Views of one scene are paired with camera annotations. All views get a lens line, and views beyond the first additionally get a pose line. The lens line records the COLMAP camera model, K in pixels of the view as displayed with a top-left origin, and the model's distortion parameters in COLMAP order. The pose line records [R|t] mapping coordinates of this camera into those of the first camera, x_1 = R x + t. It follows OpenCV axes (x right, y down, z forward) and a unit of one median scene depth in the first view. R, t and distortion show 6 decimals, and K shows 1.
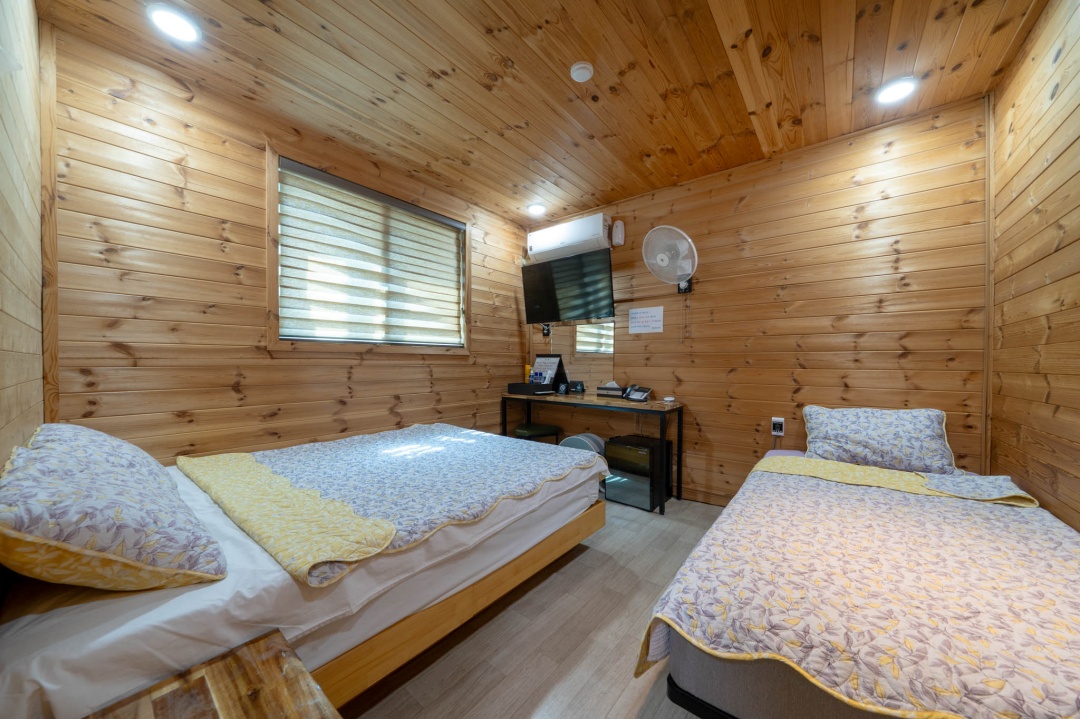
lens RADIAL K [[367.6, 0, 541.3], [0, 367.6, 366.1], [0, 0, 1]] dist [-0.004736, -0.000334]
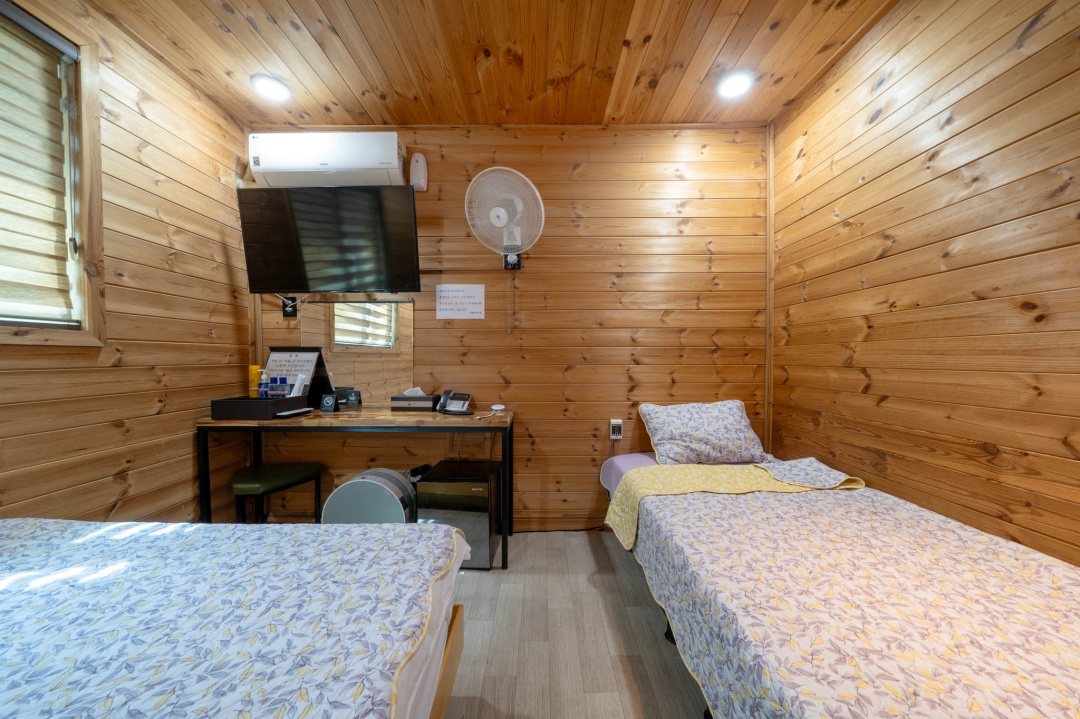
lens RADIAL K [[367.6, 0, 530.7], [0, 367.6, 366.5], [0, 0, 1]] dist [-0.004736, -0.000334]
pose [[0.786459, -0.021852, 0.617256, -0.073623], [0.012401, 0.999731, 0.019591, -0.009873], [-0.617518, -0.007753, 0.786518, 0.411829]]
